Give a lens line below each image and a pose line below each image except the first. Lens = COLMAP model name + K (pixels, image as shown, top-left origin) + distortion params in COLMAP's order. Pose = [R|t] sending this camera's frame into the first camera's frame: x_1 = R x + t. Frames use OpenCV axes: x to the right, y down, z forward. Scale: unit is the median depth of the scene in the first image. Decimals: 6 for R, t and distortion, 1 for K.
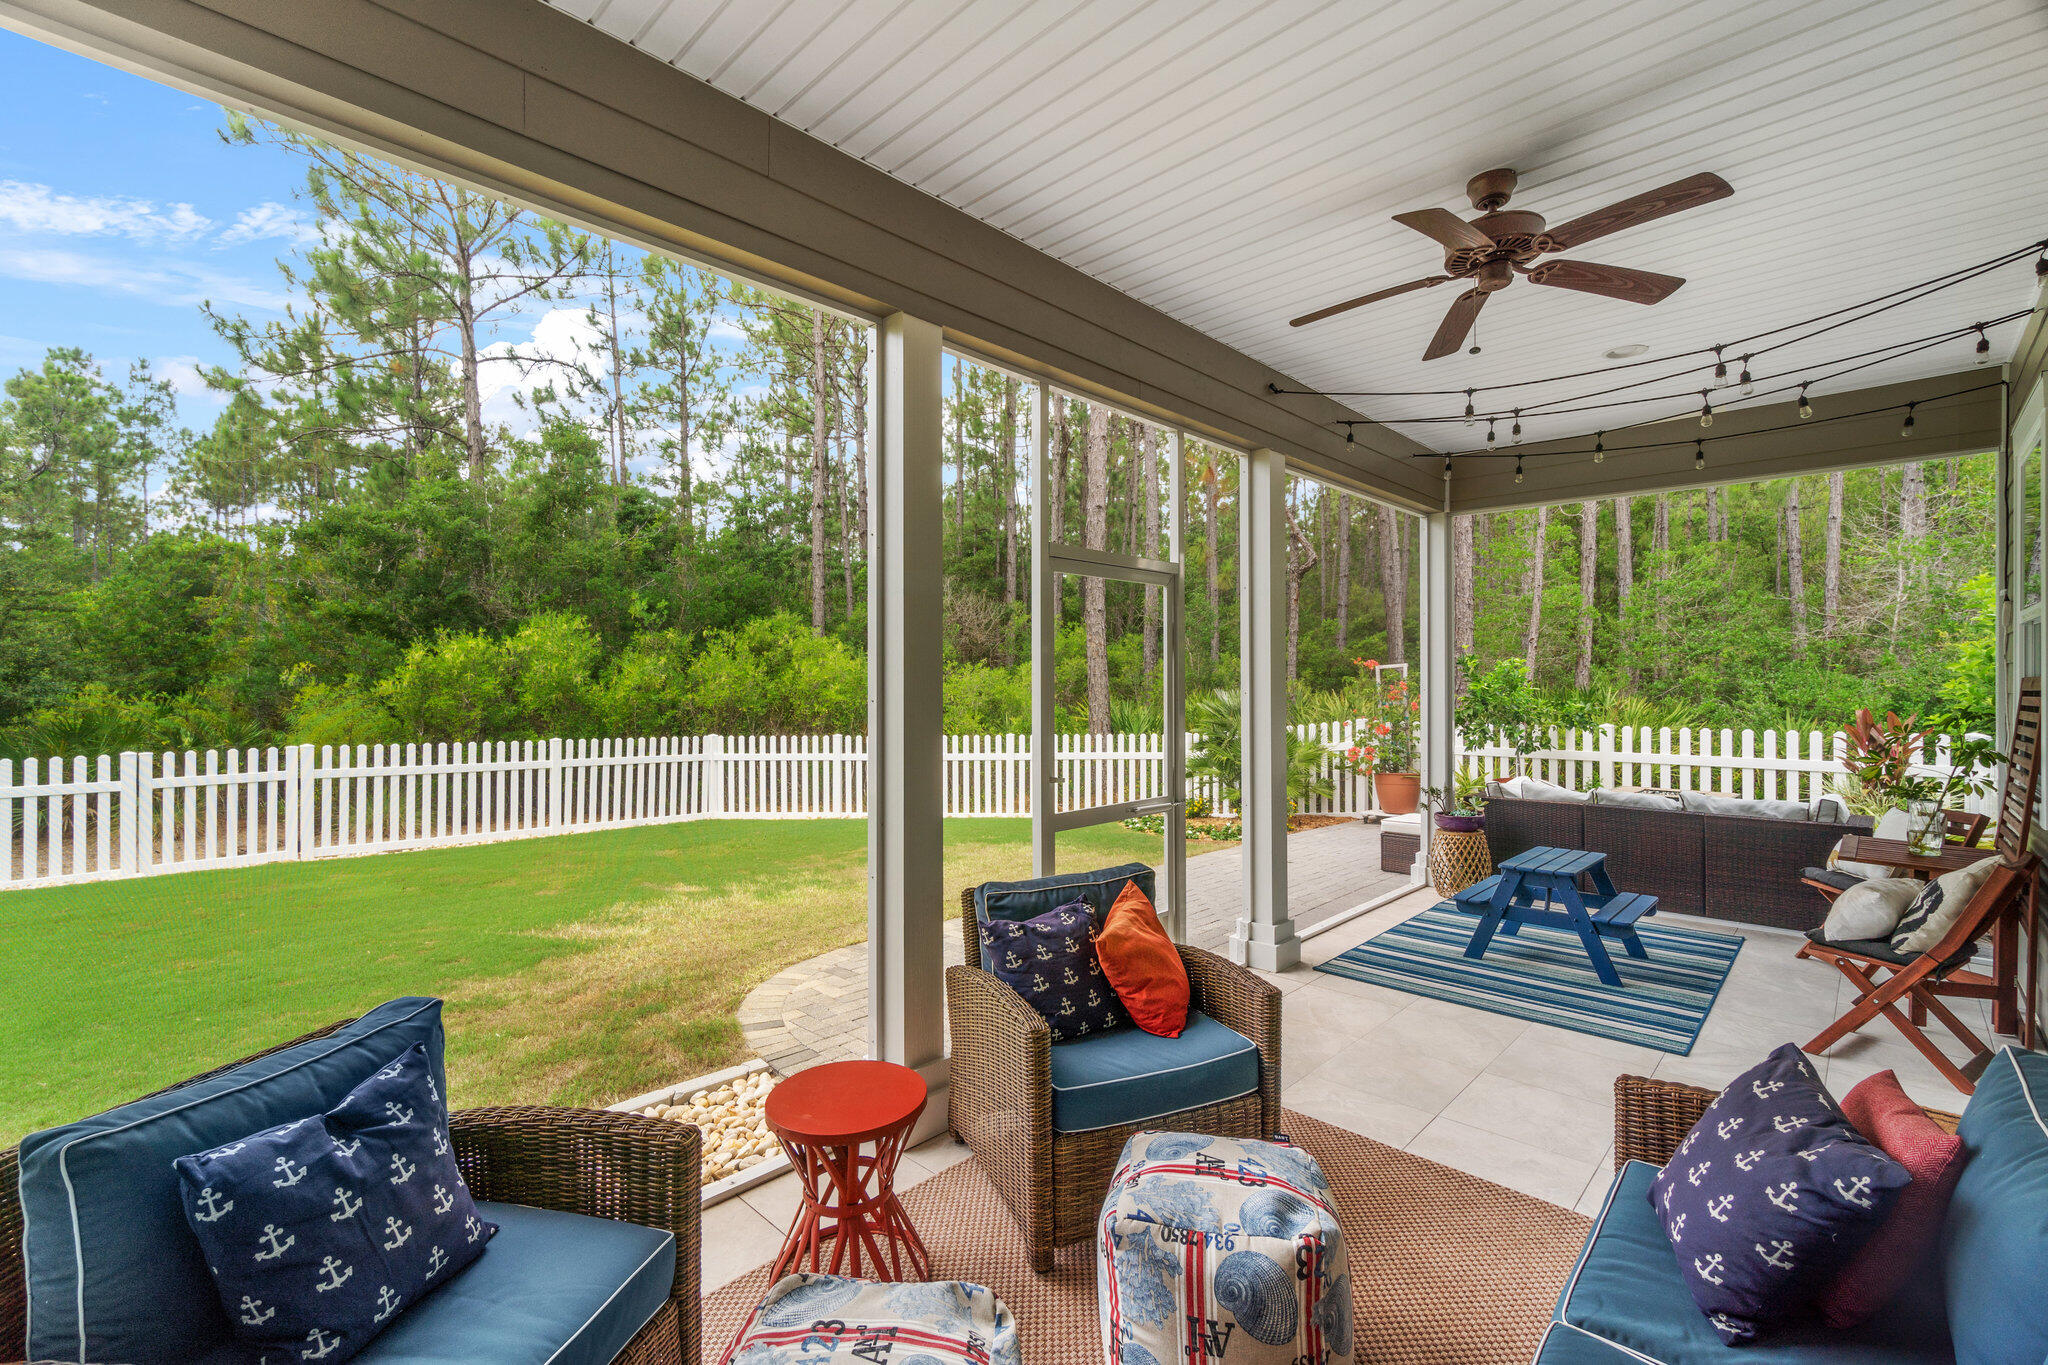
lens RADIAL K [[888.8, 0, 1024.0], [0, 888.8, 682.5], [0, 0, 1]] dist [0.001899, 0.001431]
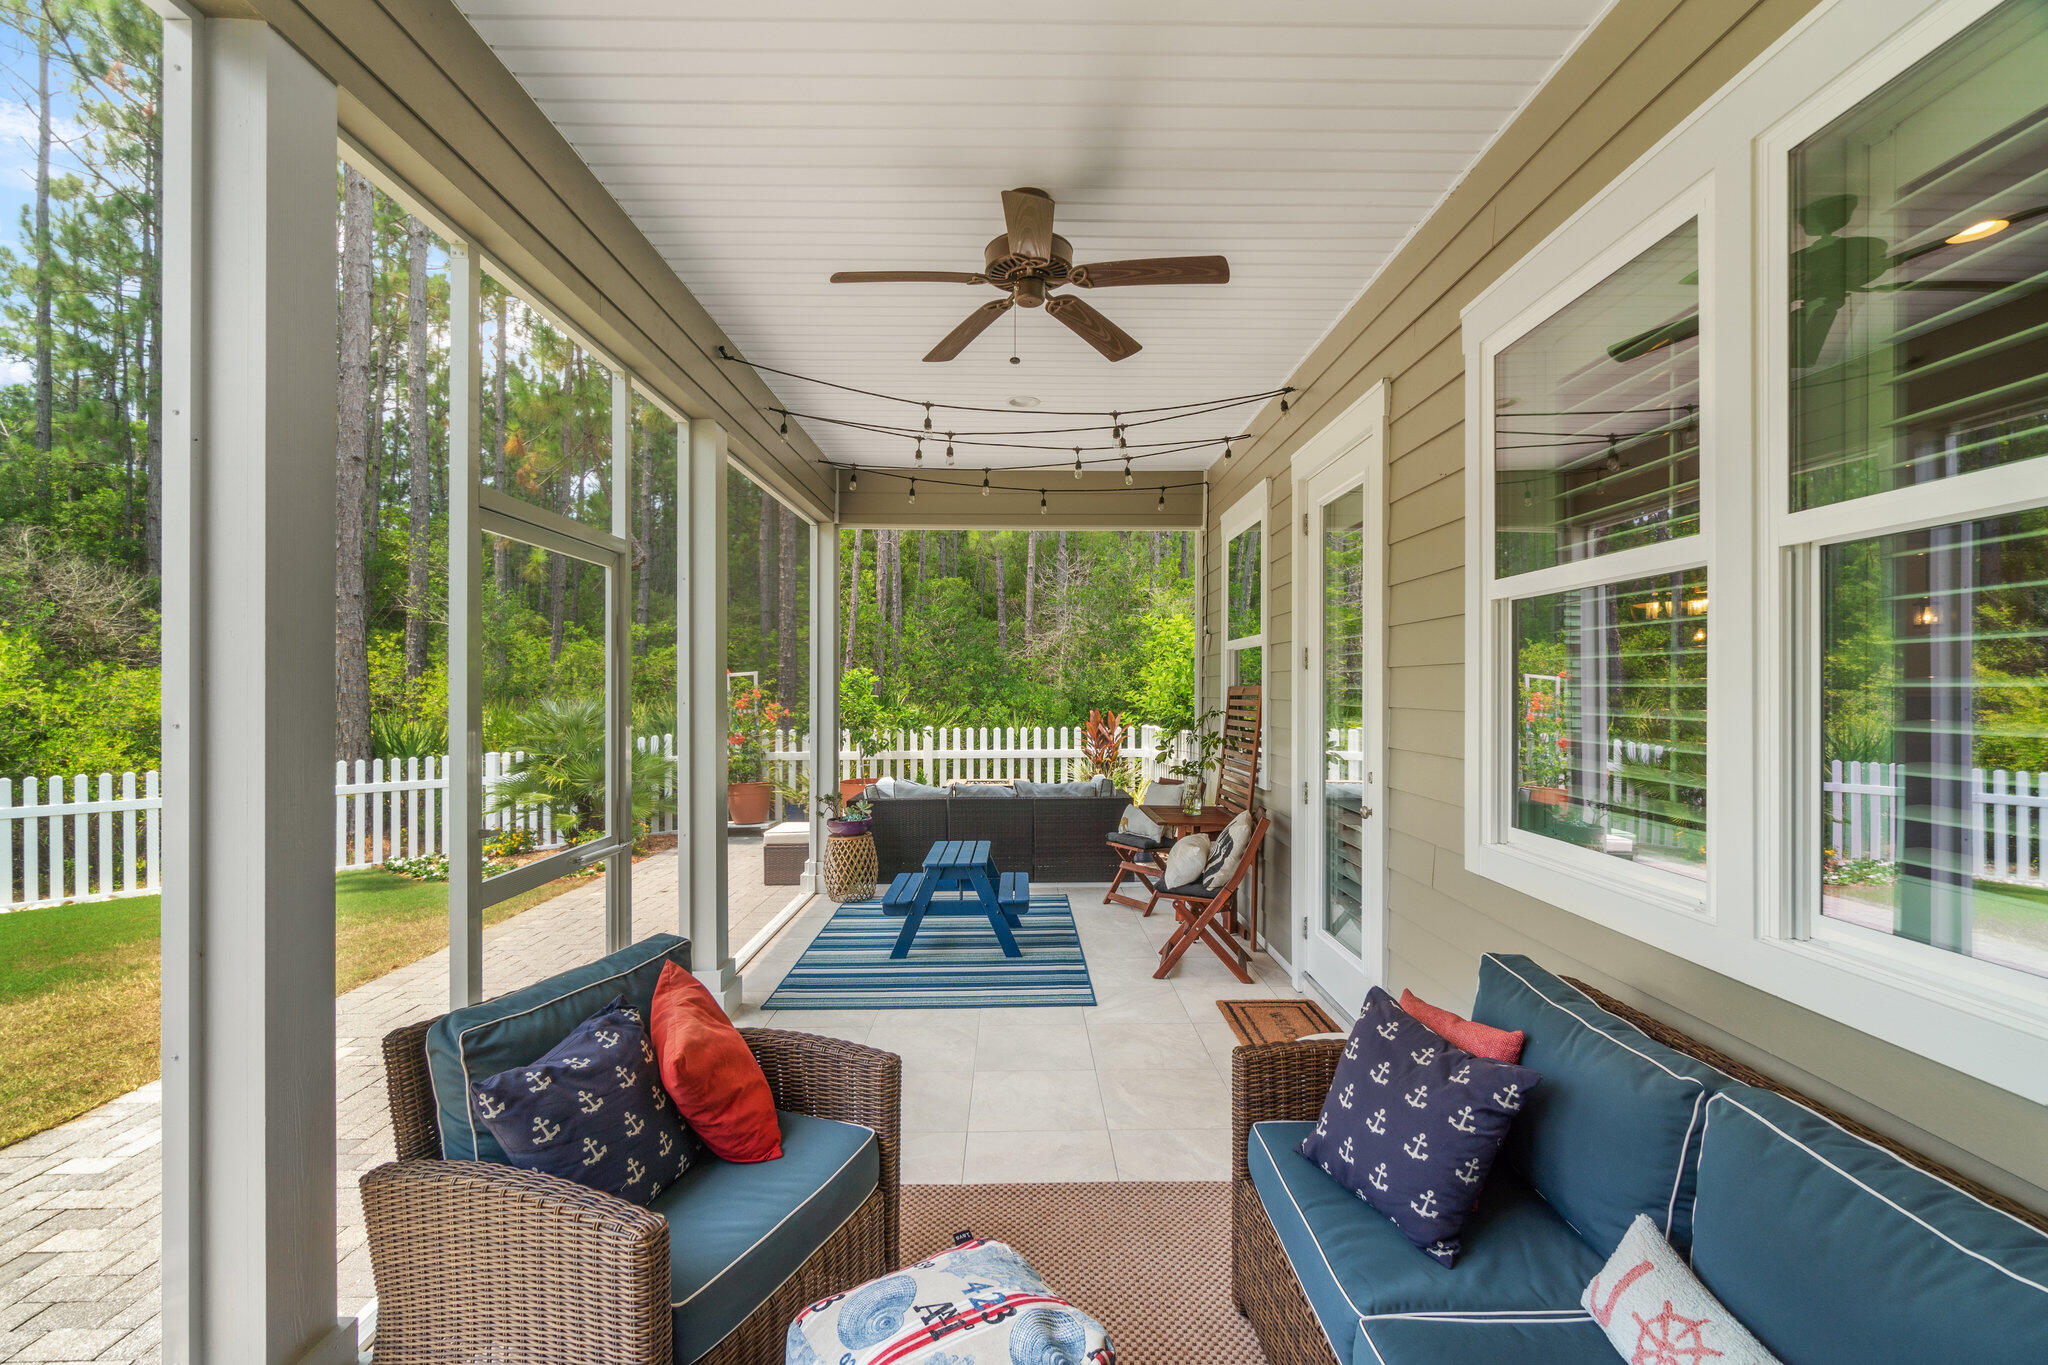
lens RADIAL K [[889.6, 0, 1027.2], [0, 889.6, 689.0], [0, 0, 1]] dist [-0.000562, -0.000176]
pose [[0.708856, -0.000166, 0.705353, -0.145363], [0.001670, 0.999998, -0.001443, 0.000259], [-0.705351, 0.002201, 0.708854, 0.208125]]
